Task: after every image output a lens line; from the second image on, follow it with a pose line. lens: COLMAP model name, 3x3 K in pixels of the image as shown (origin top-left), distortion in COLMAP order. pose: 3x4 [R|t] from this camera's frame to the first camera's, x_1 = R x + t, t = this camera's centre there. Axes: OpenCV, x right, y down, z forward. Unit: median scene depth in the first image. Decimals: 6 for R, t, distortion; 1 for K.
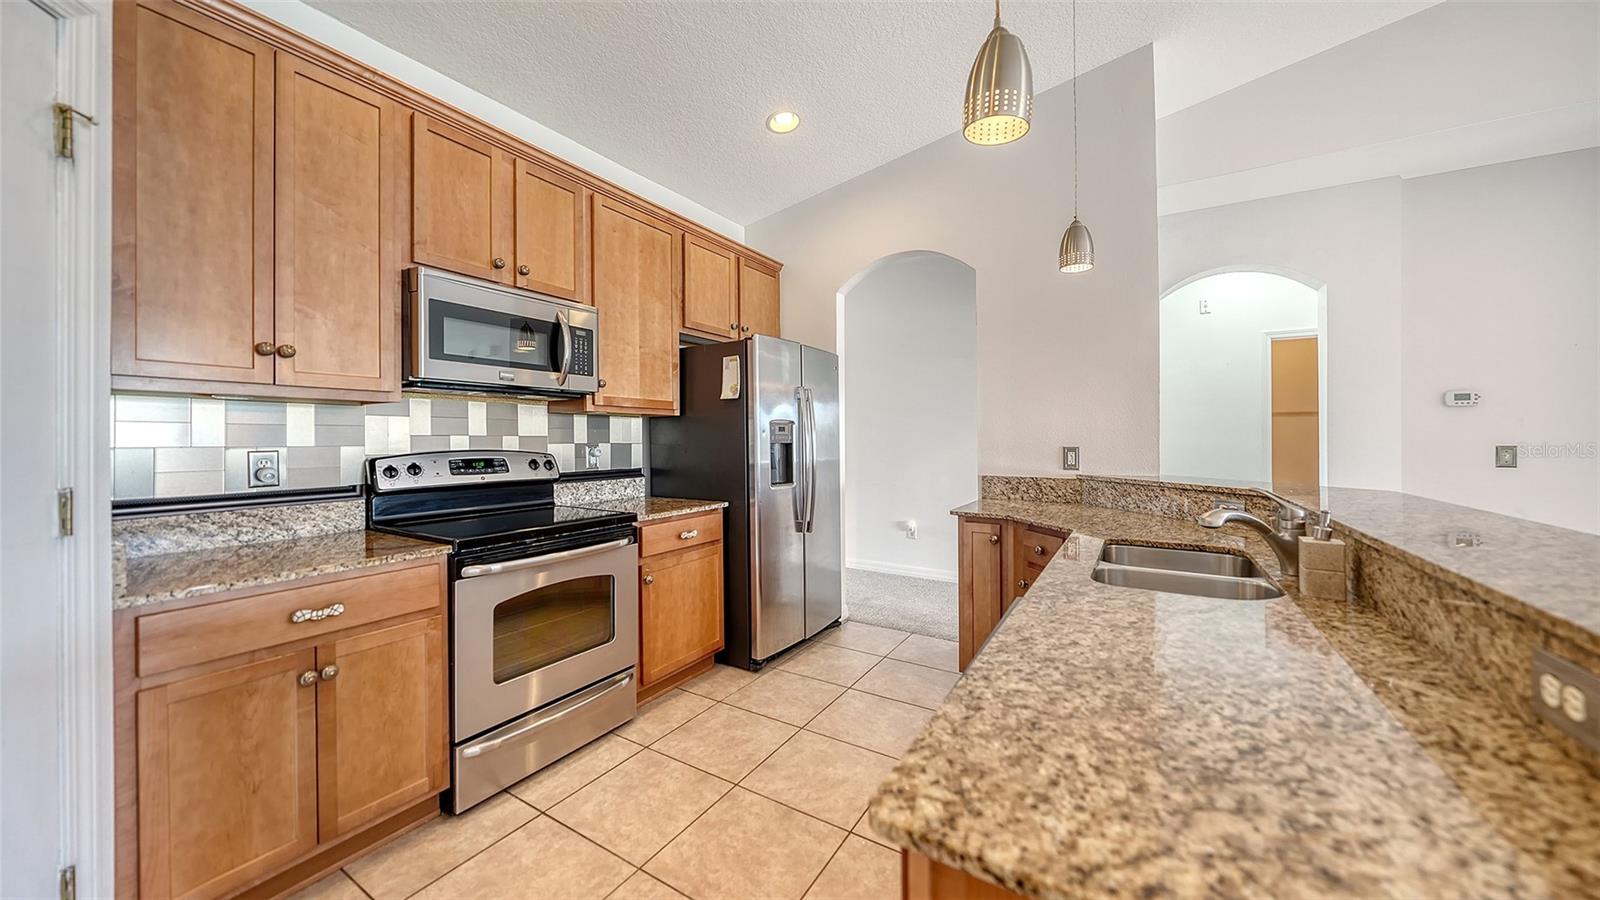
lens RADIAL K [[550.2, 0, 806.4], [0, 550.2, 441.5], [0, 0, 1]] dist [-0.004957, 0.000098]
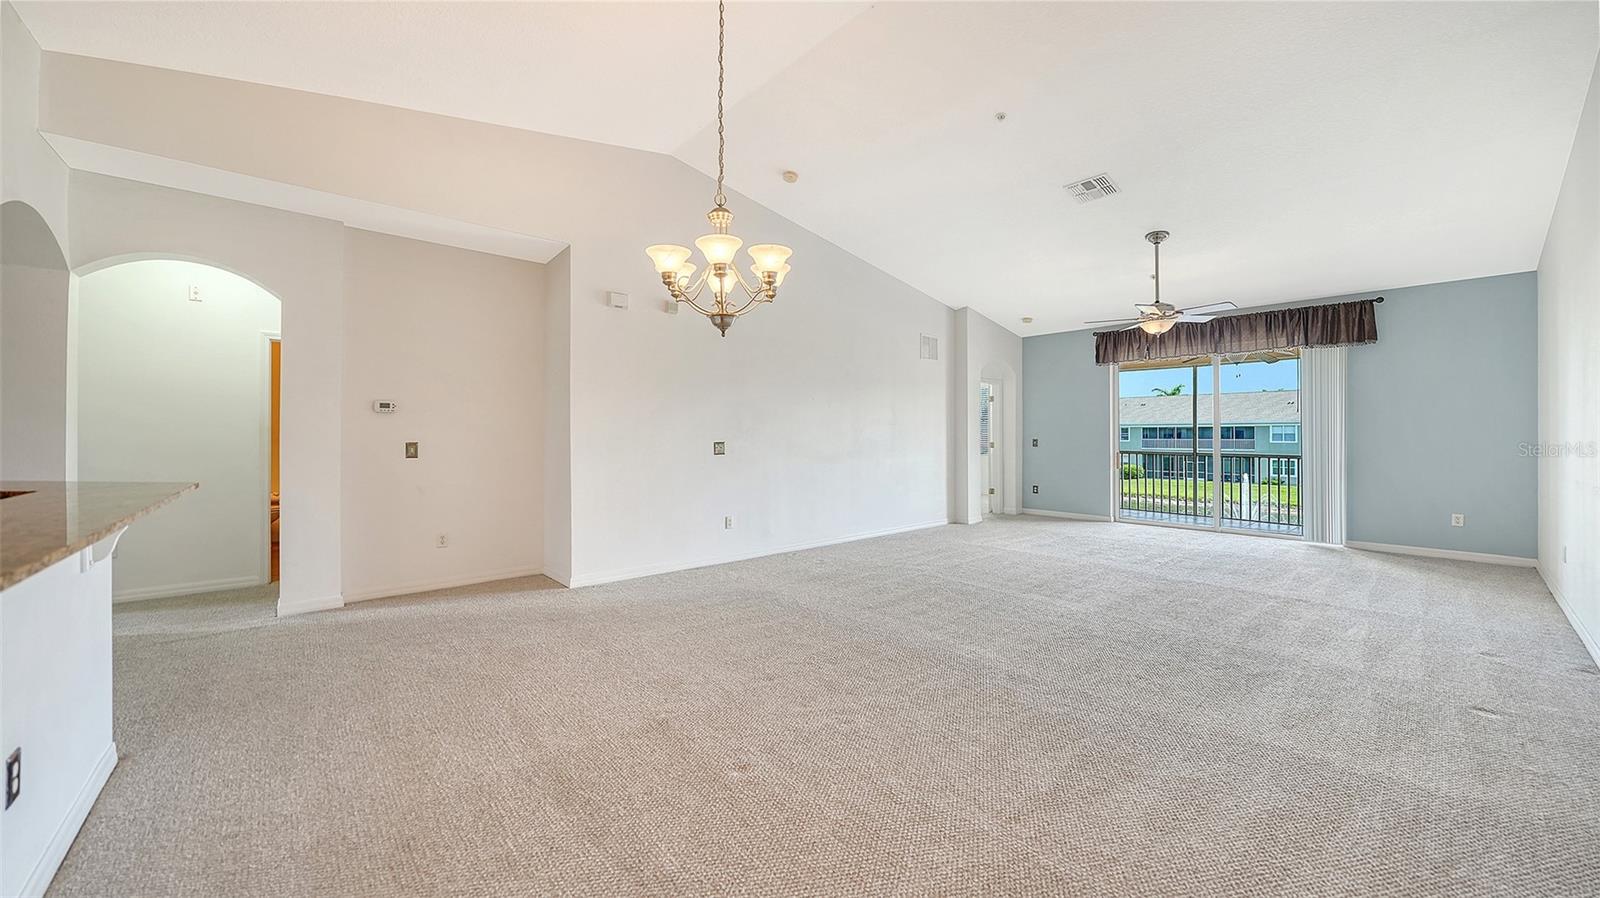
lens RADIAL K [[567.9, 0, 781.3], [0, 567.9, 433.4], [0, 0, 1]] dist [-0.000278, -0.000050]
pose [[0.310844, 0.008986, 0.950418, 0.265662], [0.001103, 0.999951, -0.009816, -0.000719], [-0.950460, 0.004100, 0.310819, -0.430584]]
